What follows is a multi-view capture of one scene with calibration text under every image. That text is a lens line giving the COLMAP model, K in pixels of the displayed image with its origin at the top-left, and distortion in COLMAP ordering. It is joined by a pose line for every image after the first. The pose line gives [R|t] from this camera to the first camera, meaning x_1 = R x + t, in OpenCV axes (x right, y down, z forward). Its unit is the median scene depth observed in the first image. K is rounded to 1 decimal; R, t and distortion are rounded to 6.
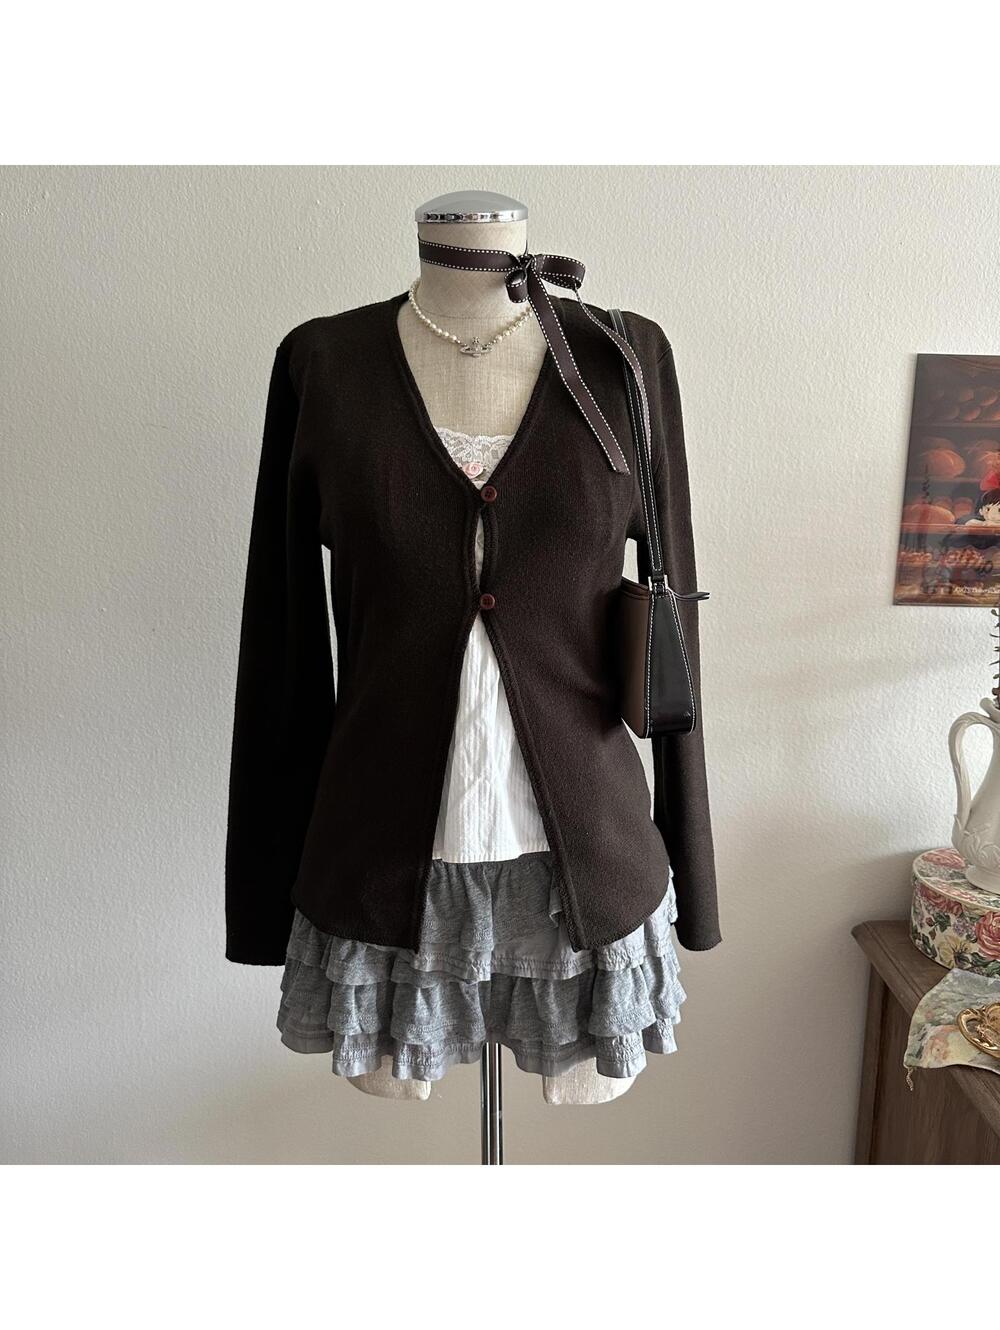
lens RADIAL K [[917.4, 0, 500.2], [0, 917.4, 662.3], [0, 0, 1]] dist [-0.005335, -0.024717]
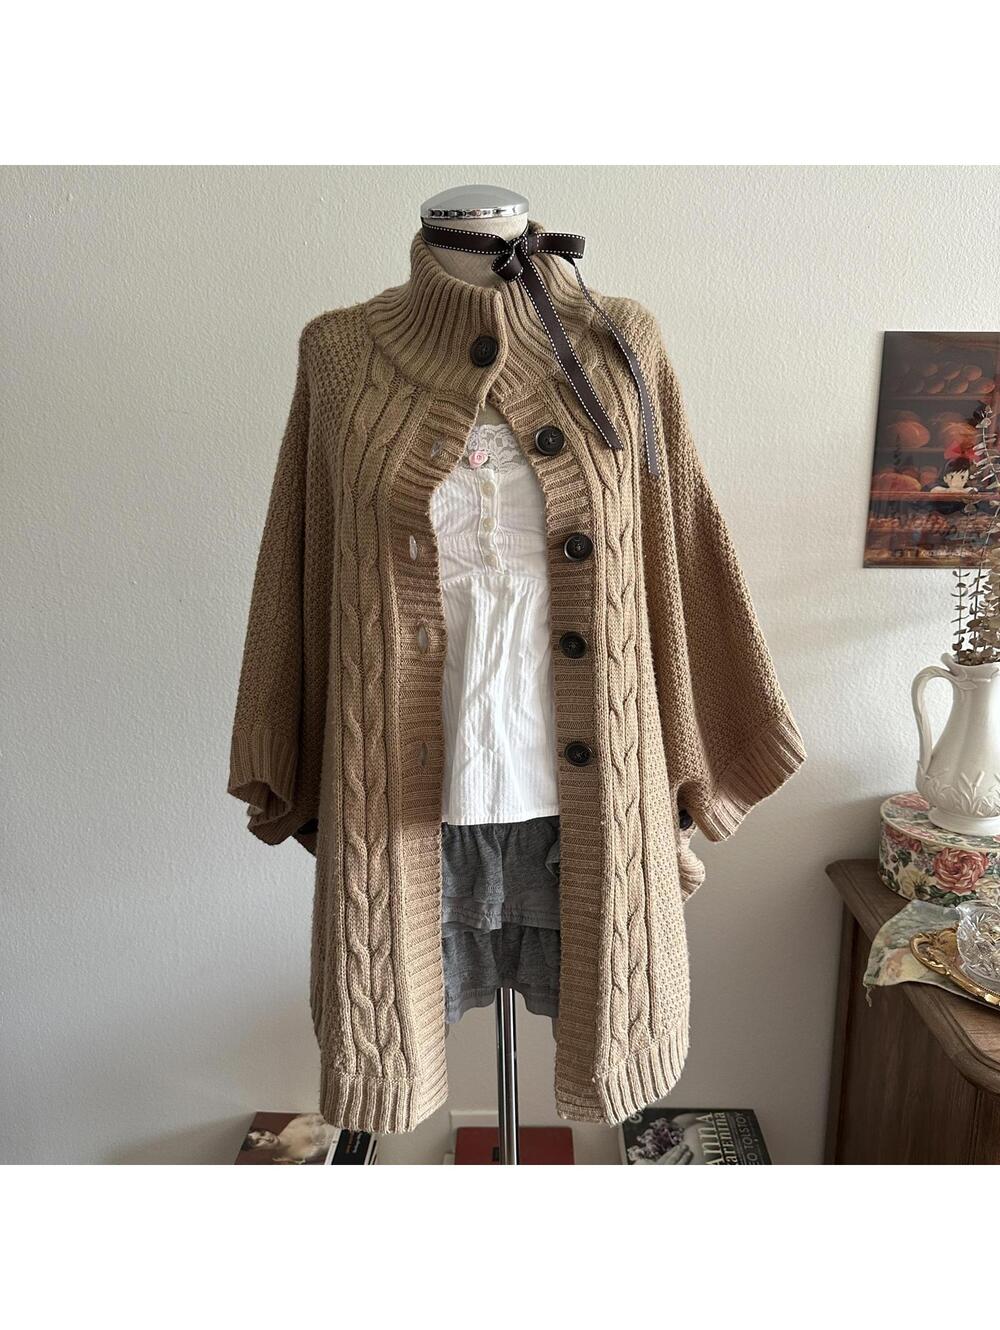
lens RADIAL K [[917.4, 0, 503.3], [0, 917.4, 668.7], [0, 0, 1]] dist [-0.005335, -0.024717]
pose [[0.999768, -0.012345, -0.017672, 0.025031], [0.013104, 0.998966, 0.043541, 0.003343], [0.017116, -0.043762, 0.998895, -0.089563]]
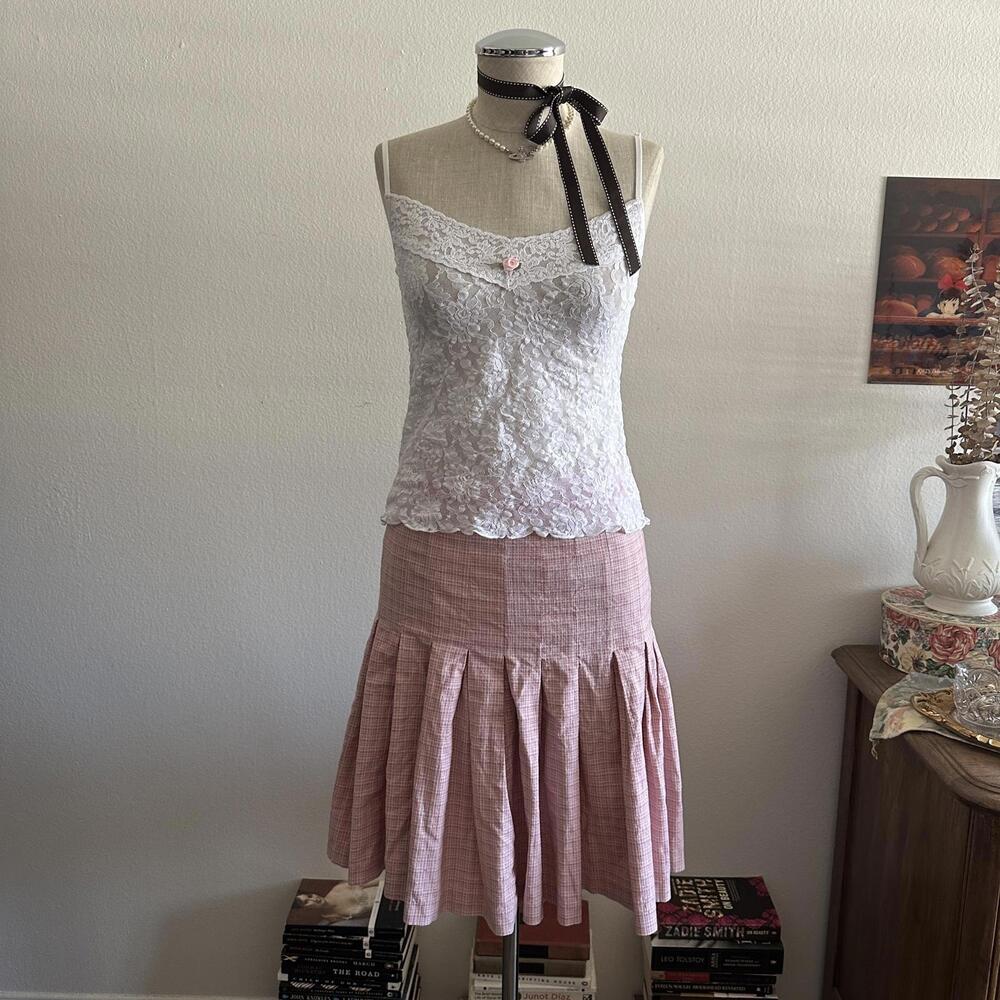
lens RADIAL K [[915.1, 0, 495.8], [0, 915.1, 509.1], [0, 0, 1]] dist [-0.001458, -0.032244]
pose [[0.999948, 0.005943, -0.008331, -0.056906], [-0.005884, 0.999958, 0.007057, 0.102748], [0.008372, -0.007008, 0.999940, -0.232035]]
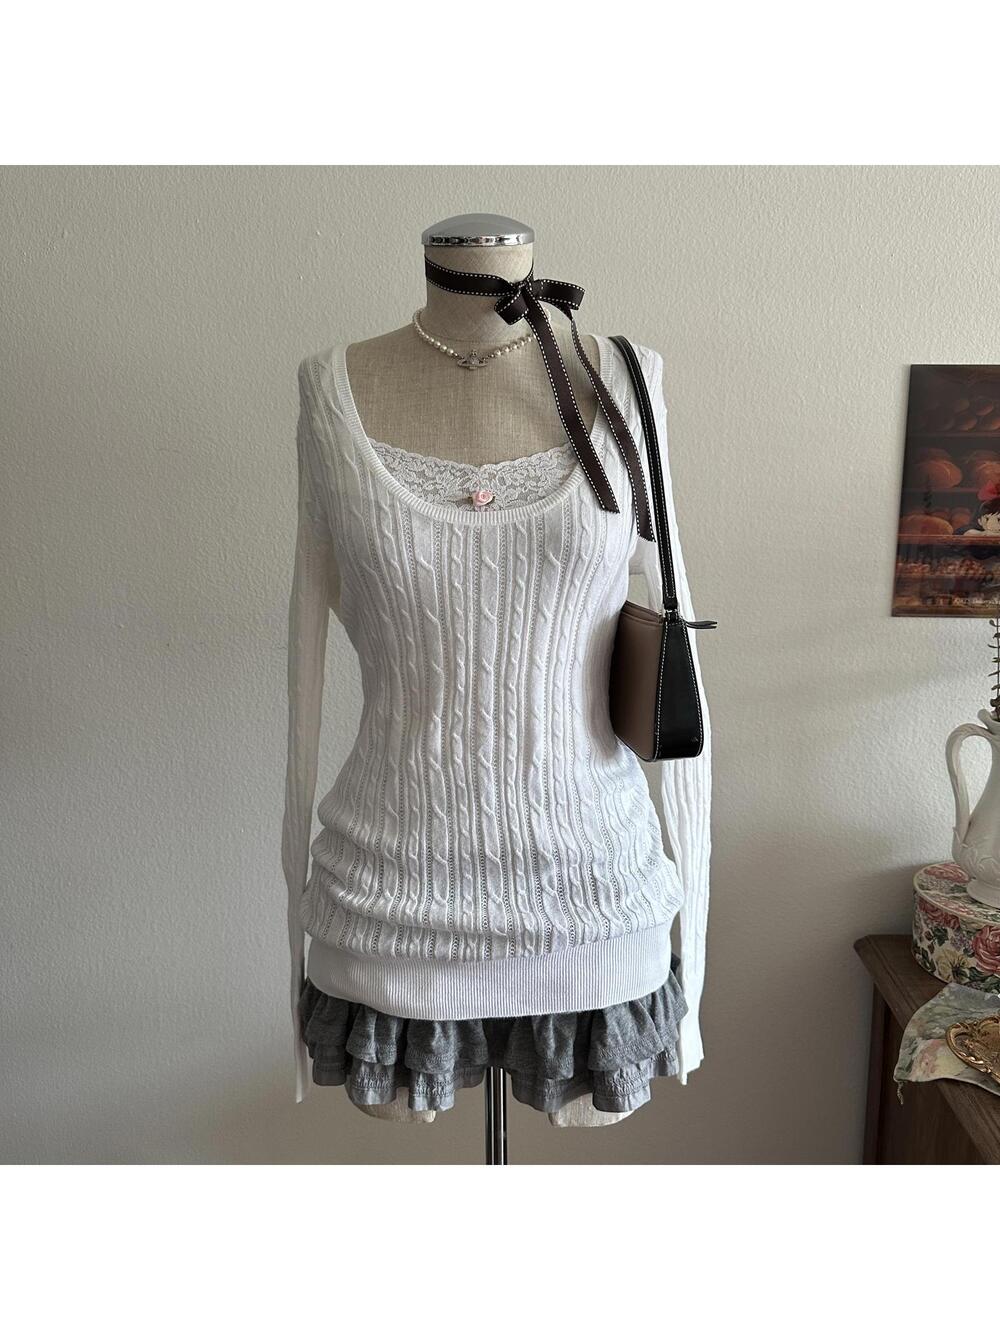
lens RADIAL K [[917.4, 0, 501.1], [0, 917.4, 667.1], [0, 0, 1]] dist [-0.005335, -0.024717]
pose [[0.998154, -0.003435, -0.060635, 0.067725], [0.002612, 0.999904, -0.013635, 0.005249], [0.060676, 0.013451, 0.998067, -0.019908]]
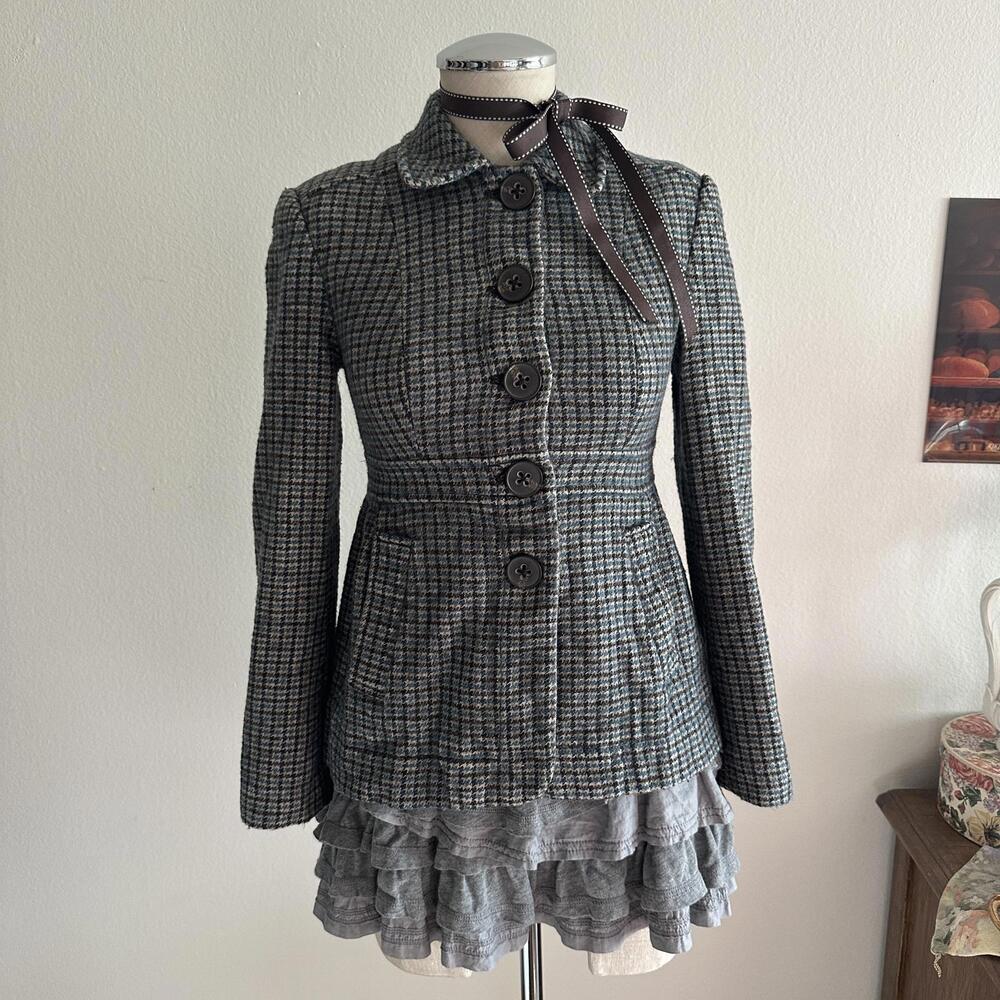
lens RADIAL K [[915.1, 0, 501.4], [0, 915.1, 497.3], [0, 0, 1]] dist [-0.001458, -0.032244]
pose [[0.999771, -0.002011, -0.021286, 0.011564], [0.002387, 0.999842, 0.017633, -0.045033], [0.021247, -0.017680, 0.999618, 0.040930]]
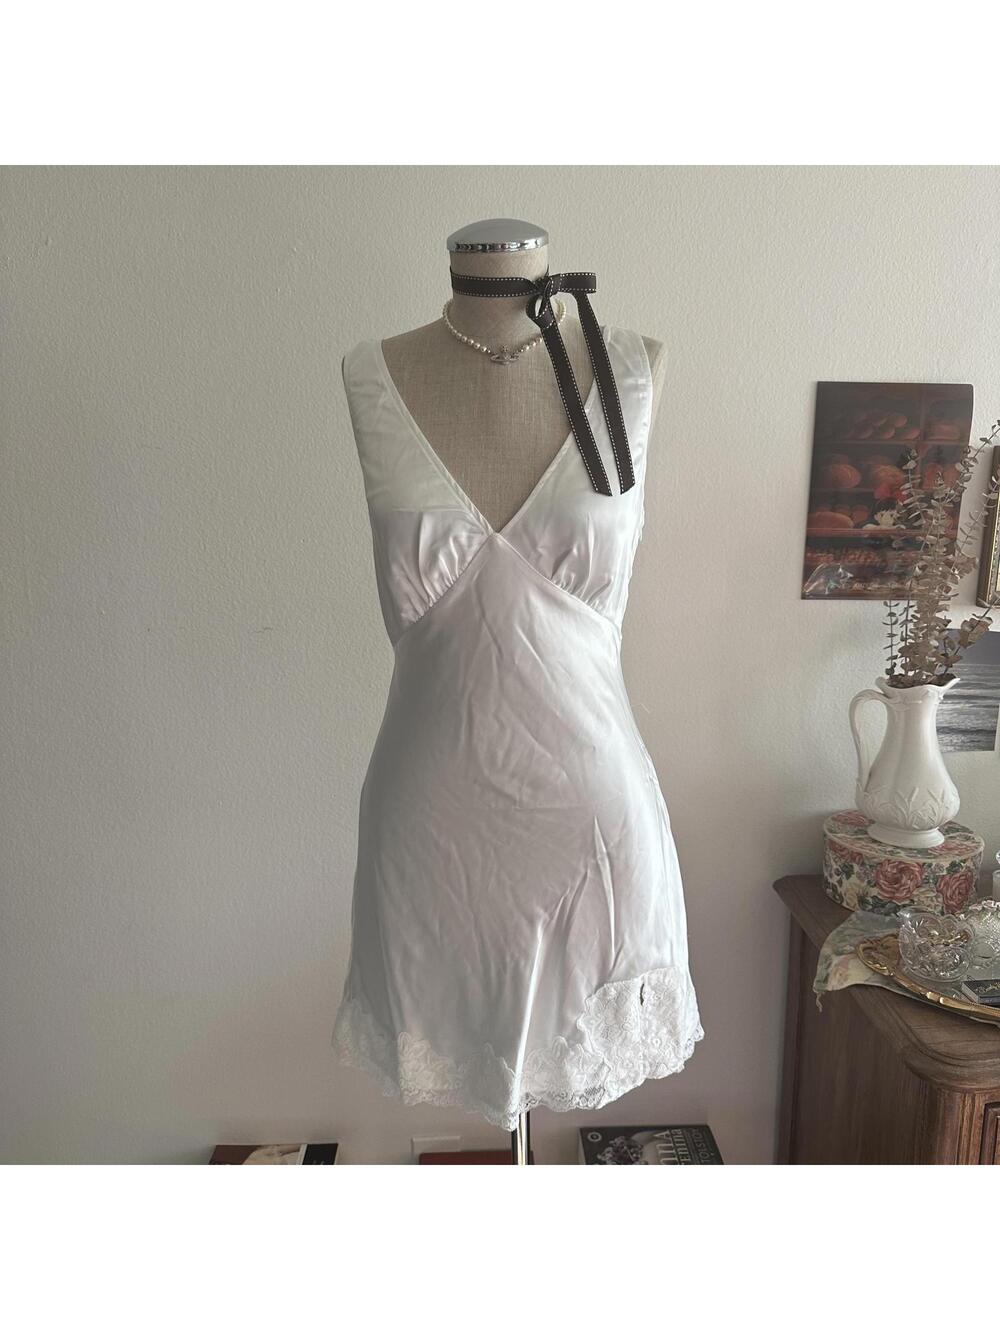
lens RADIAL K [[917.4, 0, 499.8], [0, 917.4, 665.6], [0, 0, 1]] dist [-0.005335, -0.024717]
pose [[0.998708, -0.015871, 0.048270, -0.007983], [0.016265, 0.999838, -0.007772, 0.024529], [-0.048138, 0.008547, 0.998804, -0.136457]]
